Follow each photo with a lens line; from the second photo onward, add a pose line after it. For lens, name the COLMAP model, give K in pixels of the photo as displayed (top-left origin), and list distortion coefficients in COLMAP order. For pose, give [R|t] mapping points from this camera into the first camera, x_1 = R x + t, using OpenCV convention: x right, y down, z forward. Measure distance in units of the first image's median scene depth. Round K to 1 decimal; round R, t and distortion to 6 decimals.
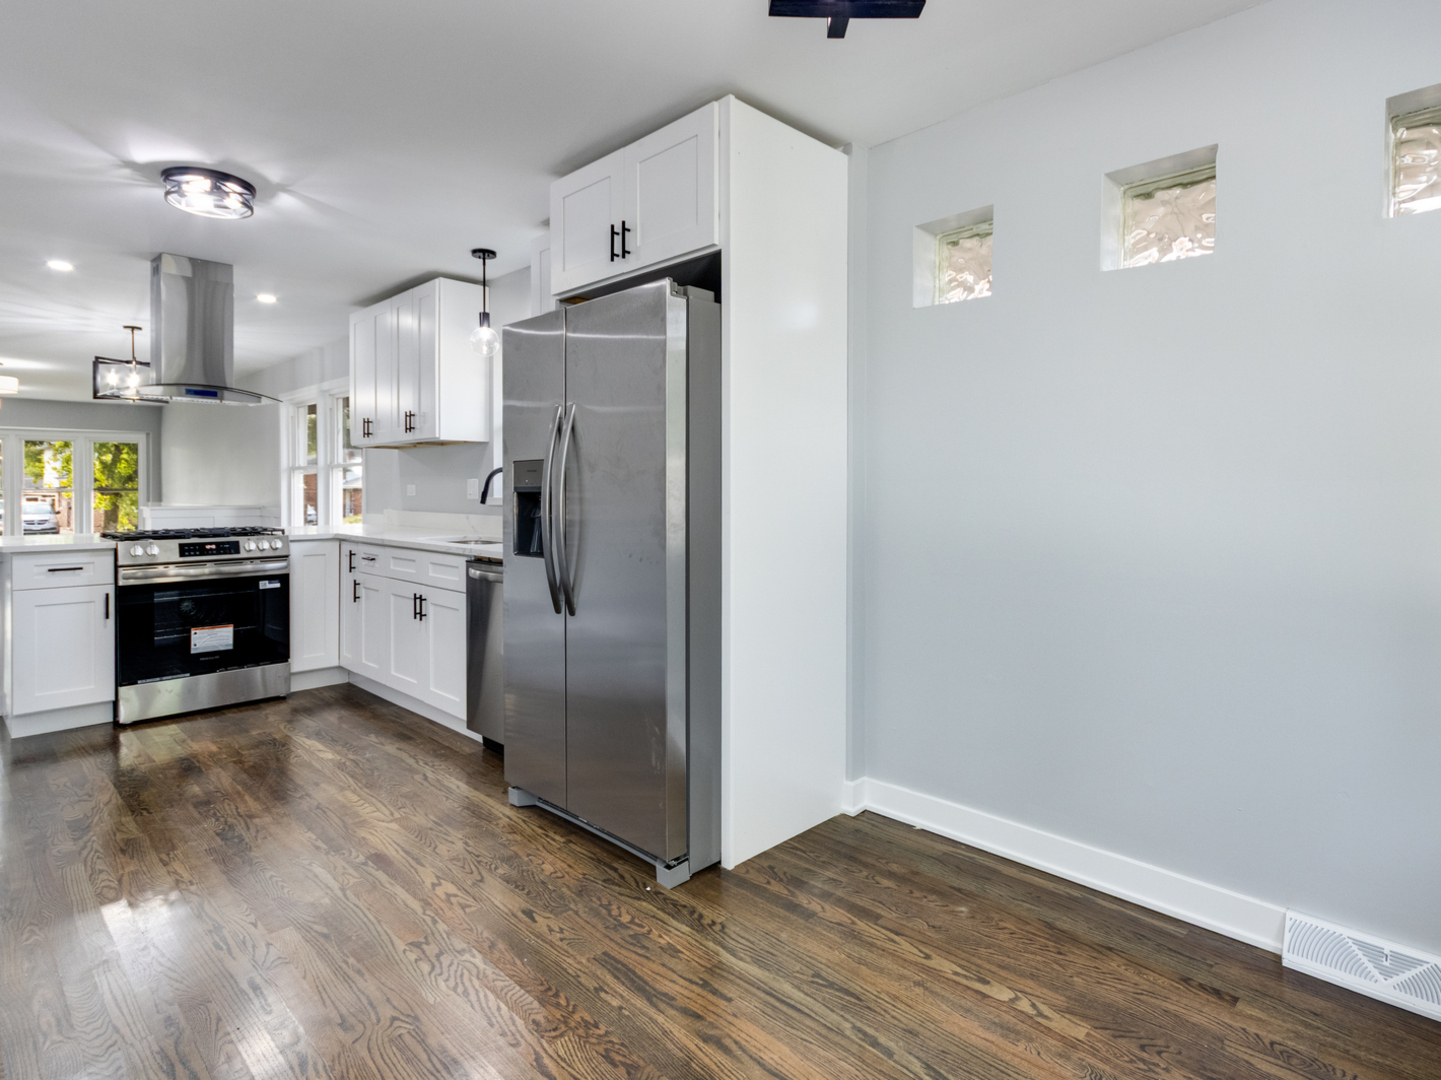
lens RADIAL K [[756.2, 0, 708.3], [0, 756.2, 499.0], [0, 0, 1]] dist [0.006534, 0.000947]
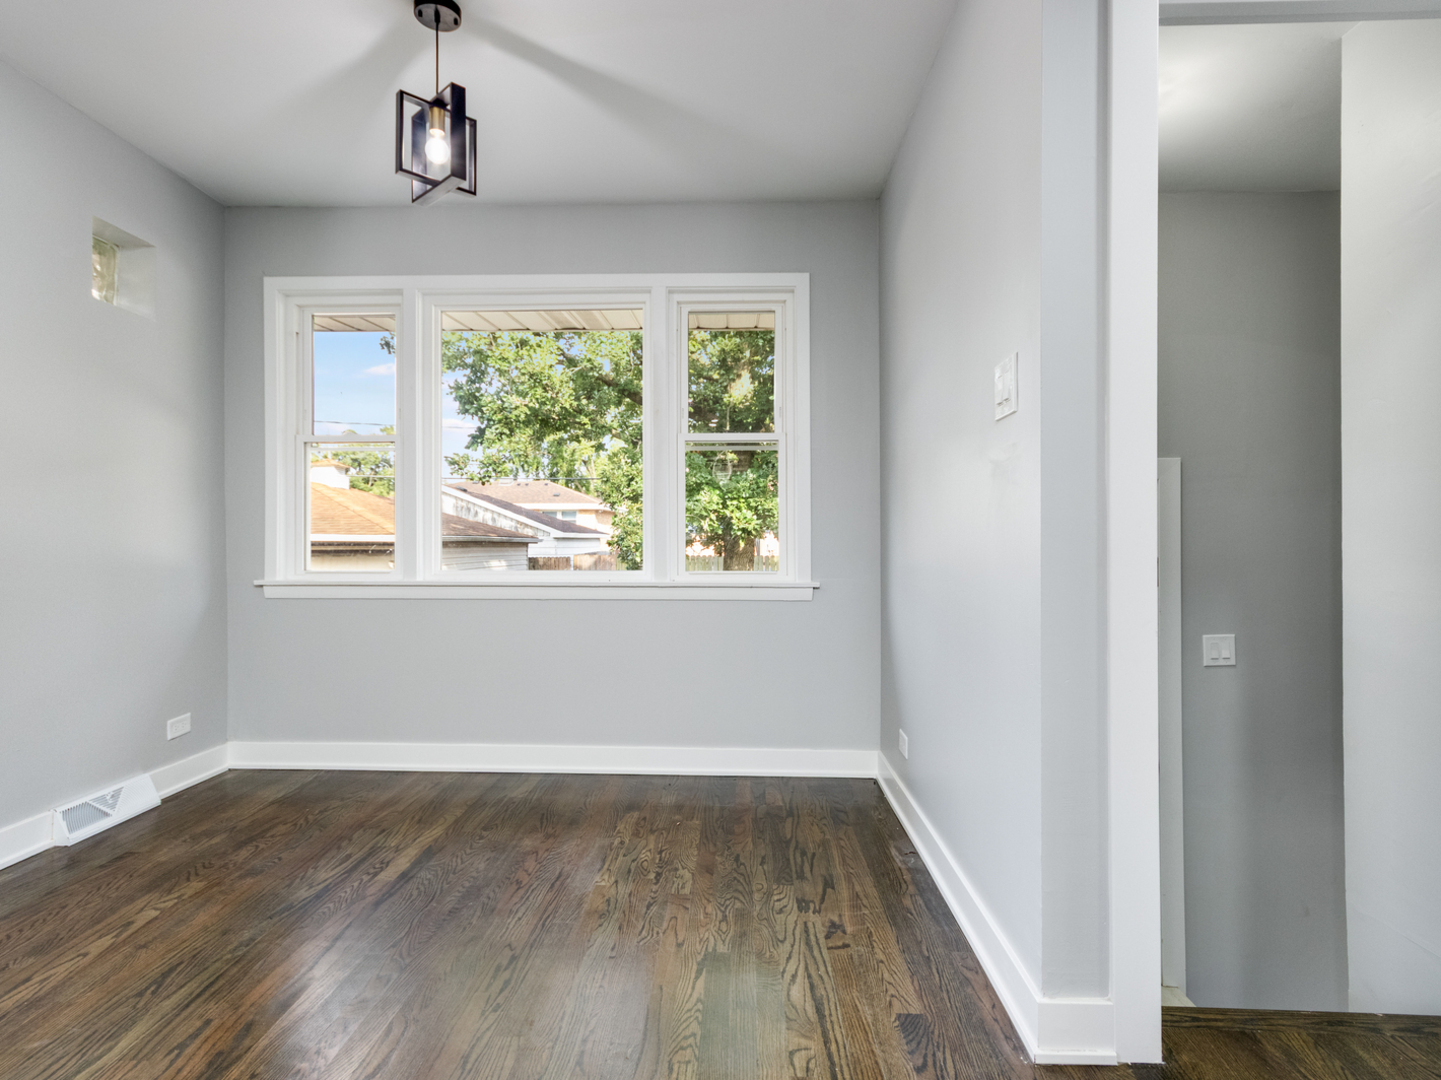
lens RADIAL K [[756.2, 0, 726.3], [0, 756.2, 545.5], [0, 0, 1]] dist [0.006534, 0.000947]
pose [[-0.691006, -0.009815, 0.722782, -0.437388], [0.000856, 0.999896, 0.014396, 0.037821], [-0.722848, 0.010567, -0.690926, 0.496308]]
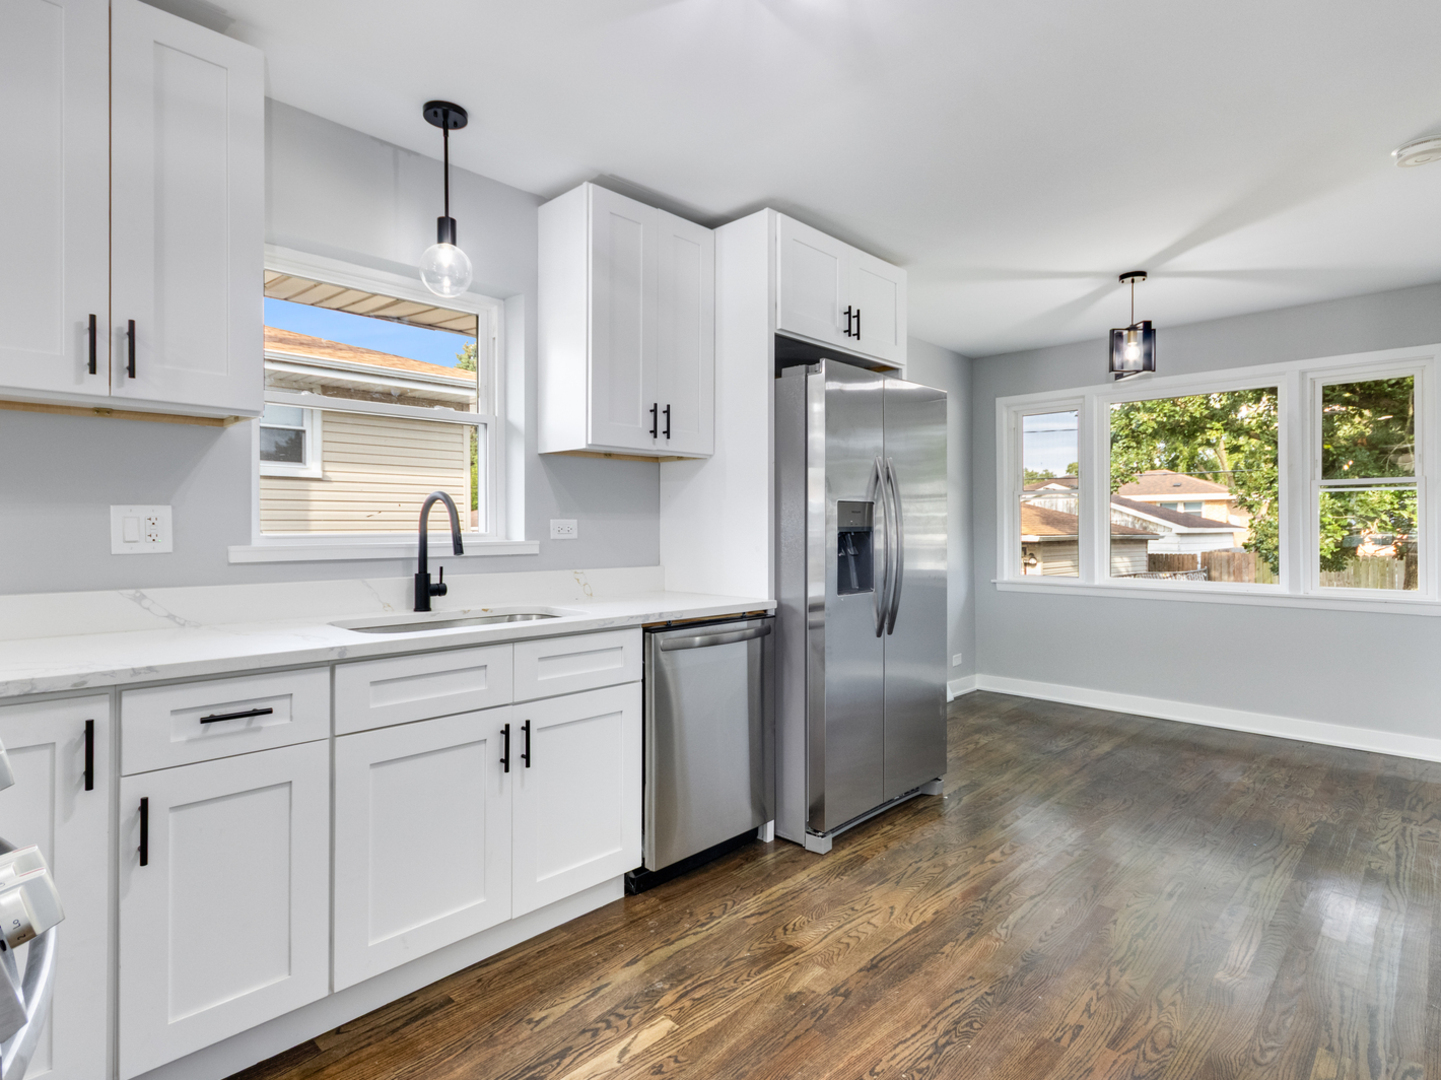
lens RADIAL K [[756.2, 0, 714.5], [0, 756.2, 529.6], [0, 0, 1]] dist [0.006534, 0.000947]
pose [[0.000942, -0.004580, 0.999989, -0.852026], [0.010231, 0.999937, 0.004570, -0.012918], [-0.999947, 0.010226, 0.000989, 0.787659]]
